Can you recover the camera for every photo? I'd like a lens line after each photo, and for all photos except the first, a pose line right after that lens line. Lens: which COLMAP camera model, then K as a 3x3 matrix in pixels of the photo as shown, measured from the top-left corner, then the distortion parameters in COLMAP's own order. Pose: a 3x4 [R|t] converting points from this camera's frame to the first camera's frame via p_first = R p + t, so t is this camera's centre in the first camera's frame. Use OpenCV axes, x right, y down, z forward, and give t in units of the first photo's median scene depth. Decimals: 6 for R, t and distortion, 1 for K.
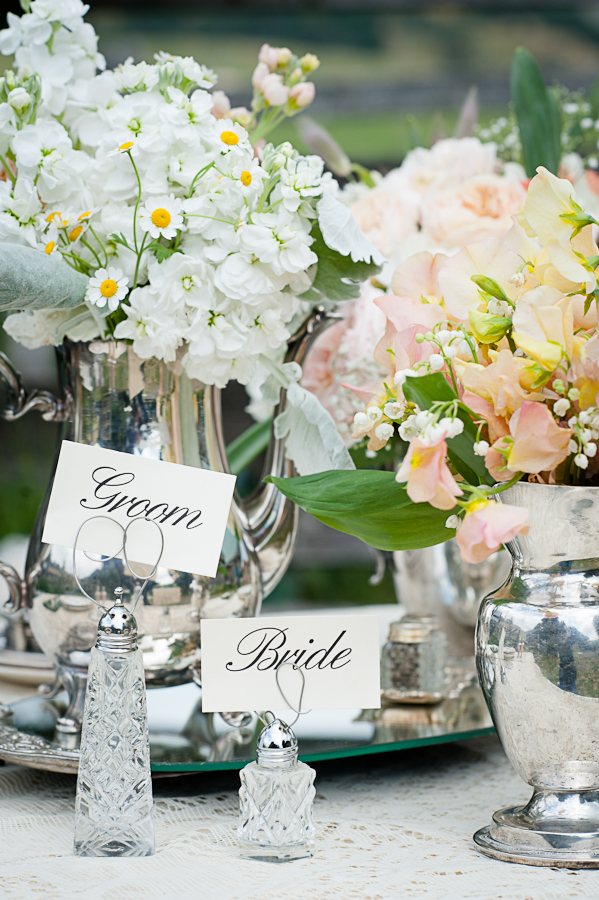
lens RADIAL K [[2187.0, 0, 254.6], [0, 2187.0, 448.1], [0, 0, 1]] dist [-0.111903, 0.199192]
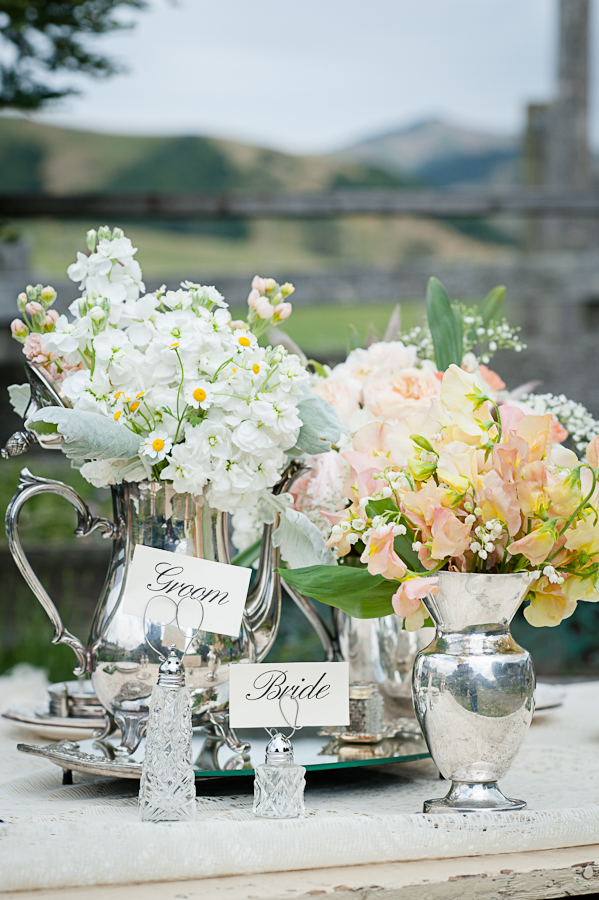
lens RADIAL K [[2184.0, 0, 299.3], [0, 2184.0, 449.8], [0, 0, 1]] dist [-0.179351, -0.367564]
pose [[0.997141, 0.005710, 0.075347, -0.082235], [0.000763, 0.996329, -0.085606, 0.054828], [-0.075560, 0.085419, 0.993476, -0.448286]]
